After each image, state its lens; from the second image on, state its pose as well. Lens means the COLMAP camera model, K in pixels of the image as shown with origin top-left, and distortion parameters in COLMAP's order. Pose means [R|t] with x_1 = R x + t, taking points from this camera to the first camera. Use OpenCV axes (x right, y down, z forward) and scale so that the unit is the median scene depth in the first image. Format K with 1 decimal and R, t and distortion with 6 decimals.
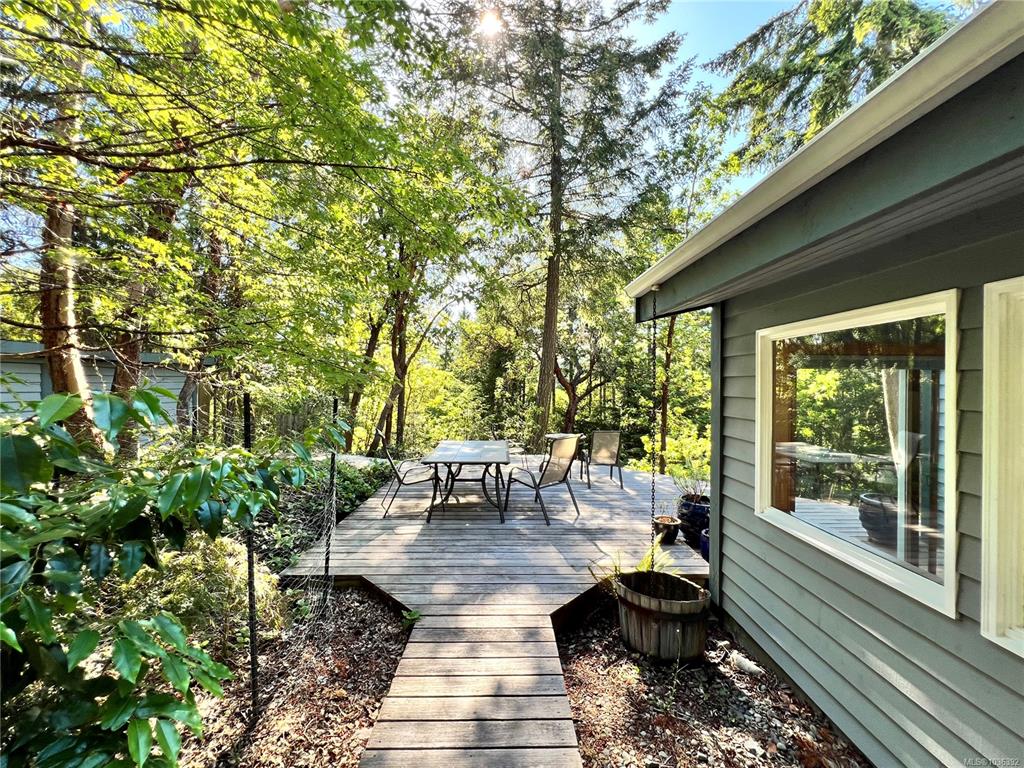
lens RADIAL K [[410.0, 0, 513.3], [0, 410.0, 383.6], [0, 0, 1]] dist [-0.003384, 0.000383]
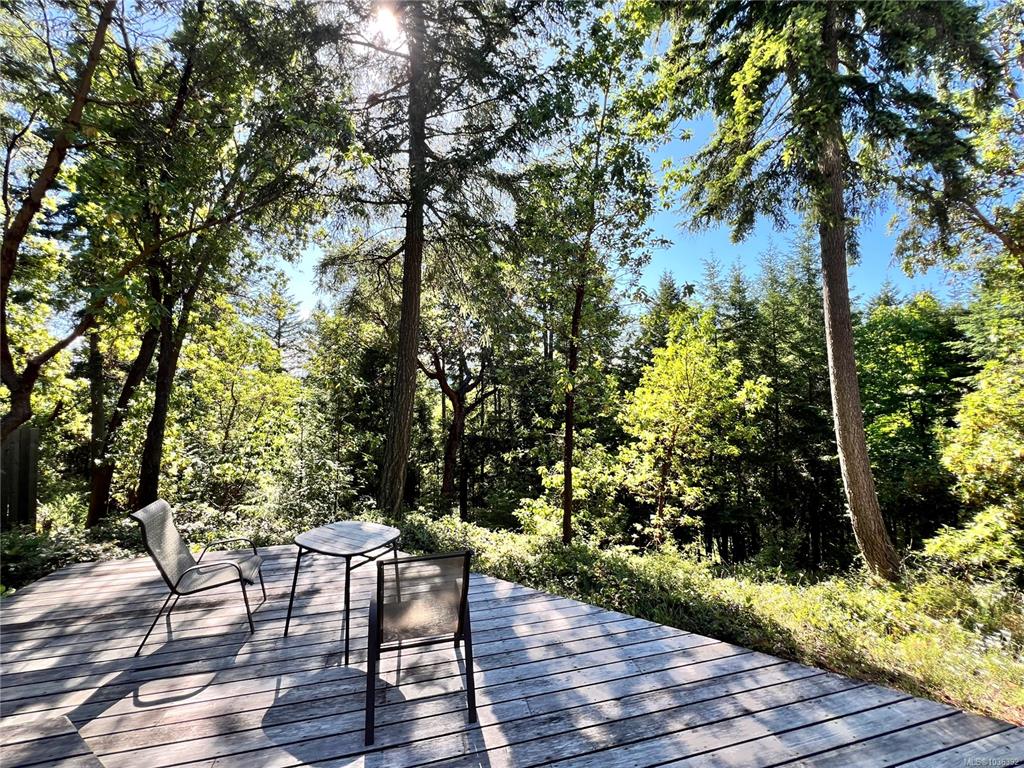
lens RADIAL K [[410.0, 0, 513.3], [0, 410.0, 383.6], [0, 0, 1]] dist [-0.003384, 0.000383]
pose [[0.972084, -0.005177, 0.234576, 0.057390], [0.008704, 0.999864, -0.014000, -0.003532], [-0.234472, 0.015651, 0.971997, 0.170895]]
